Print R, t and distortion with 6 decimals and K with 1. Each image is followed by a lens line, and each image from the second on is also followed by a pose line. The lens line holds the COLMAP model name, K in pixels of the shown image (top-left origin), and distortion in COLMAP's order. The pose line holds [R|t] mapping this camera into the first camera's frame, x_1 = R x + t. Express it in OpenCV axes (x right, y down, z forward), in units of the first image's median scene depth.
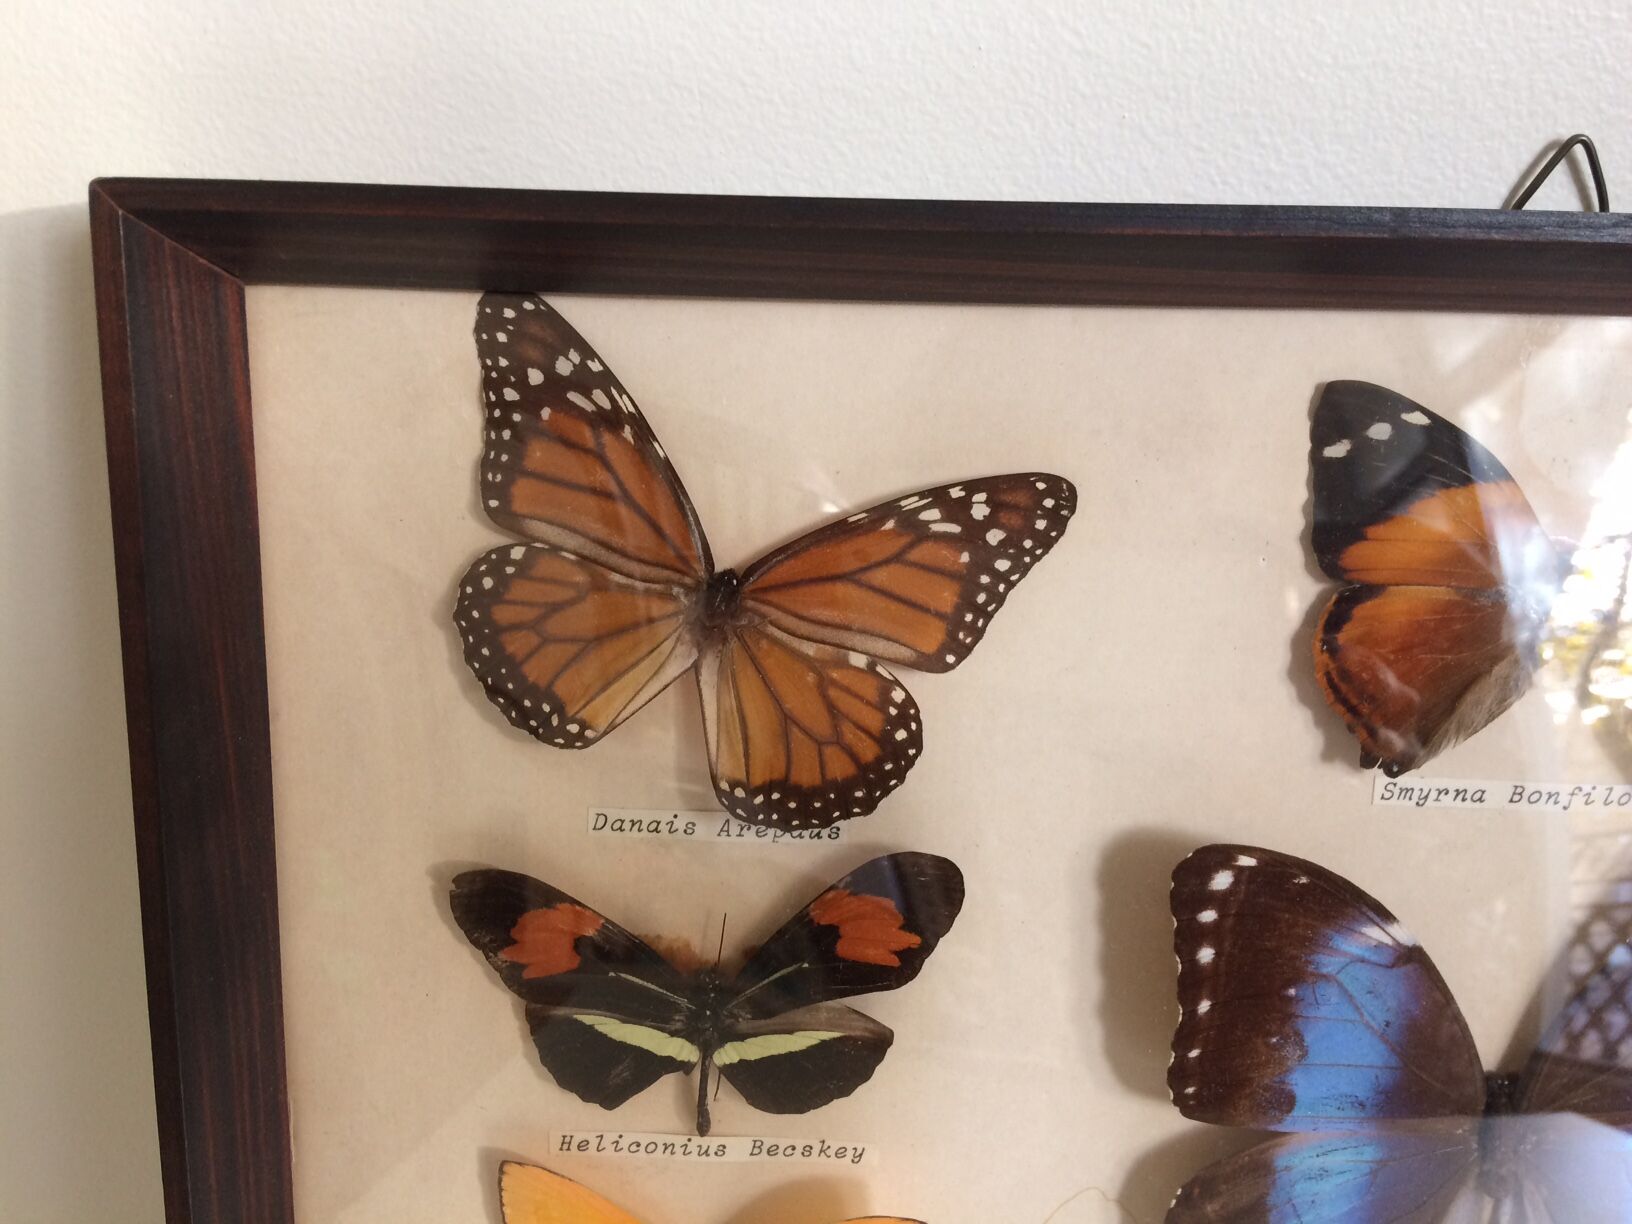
lens RADIAL K [[1387.1, 0, 807.3], [0, 1387.1, 601.4], [0, 0, 1]] dist [0.110449, -0.179347]
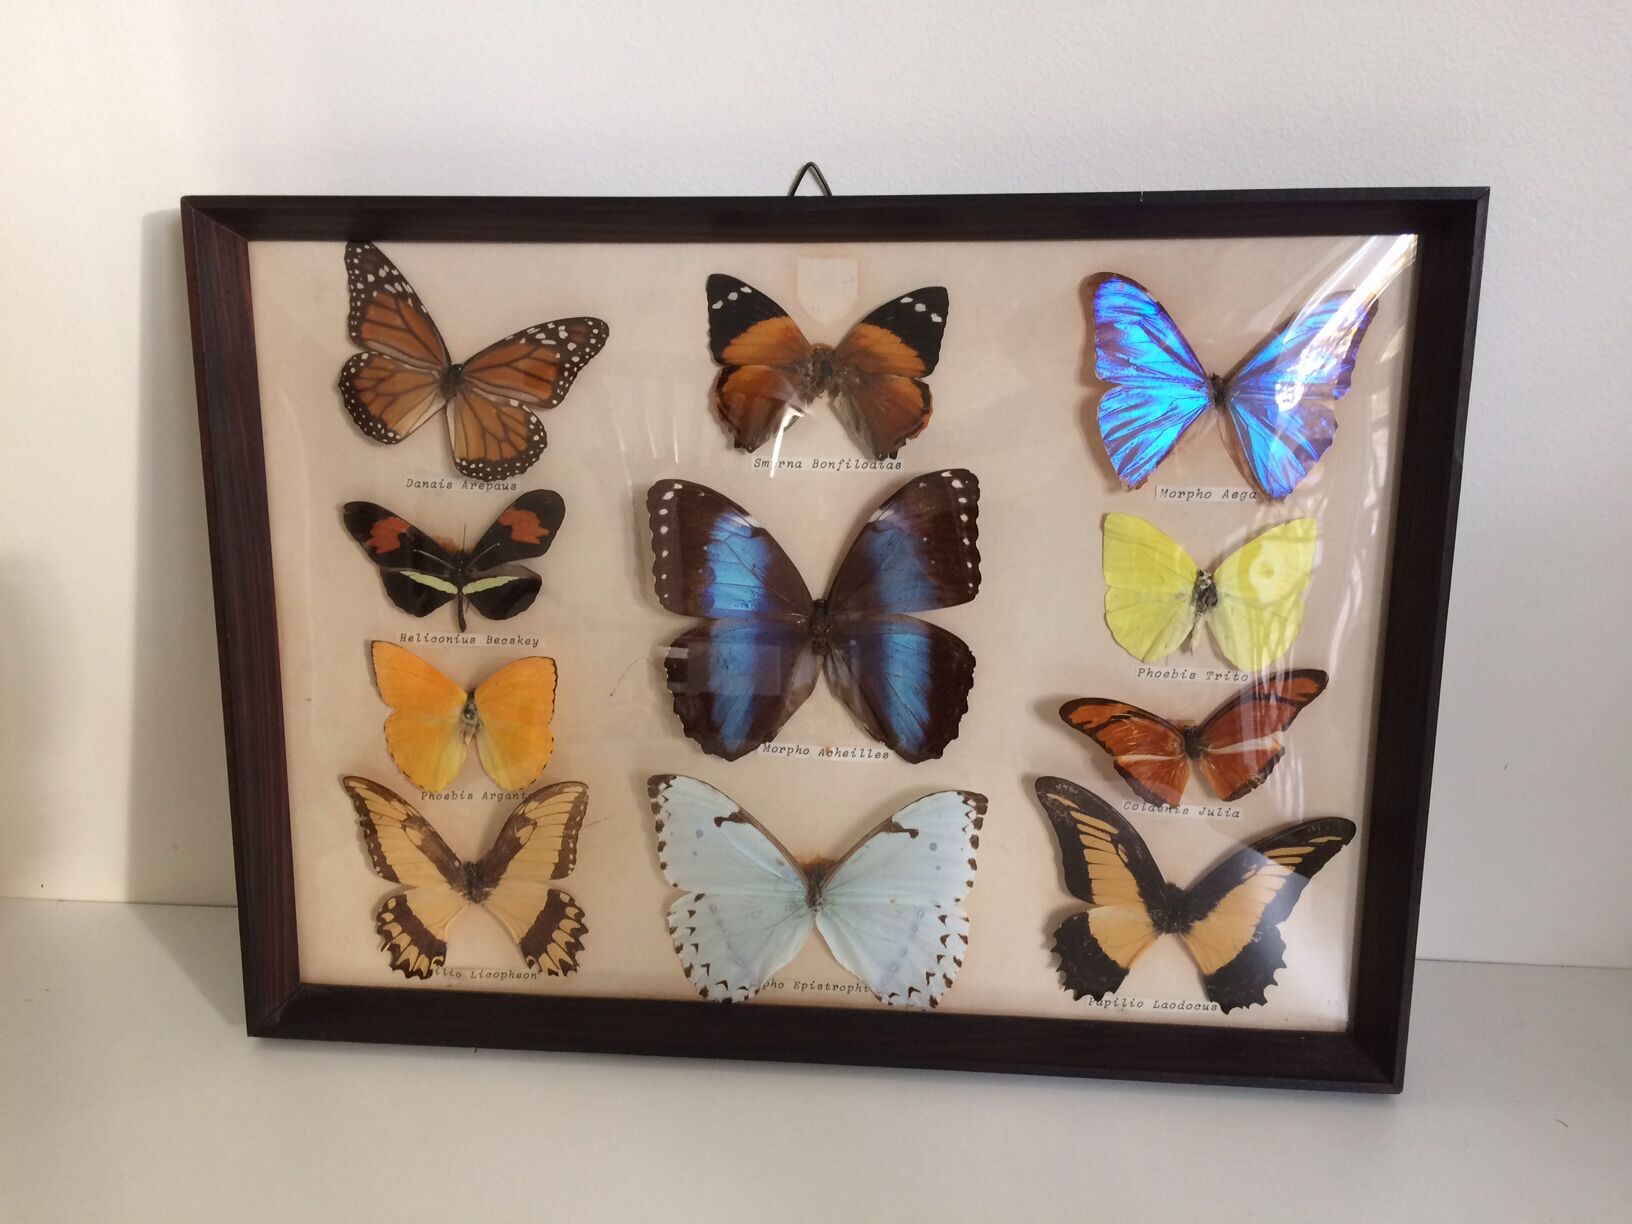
lens RADIAL K [[1387.1, 0, 821.1], [0, 1387.1, 603.5], [0, 0, 1]] dist [0.110449, -0.179347]
pose [[0.996482, -0.003782, -0.083721, 0.718782], [0.003664, 0.999992, -0.001567, 0.371886], [0.083726, 0.001254, 0.996488, -1.210056]]
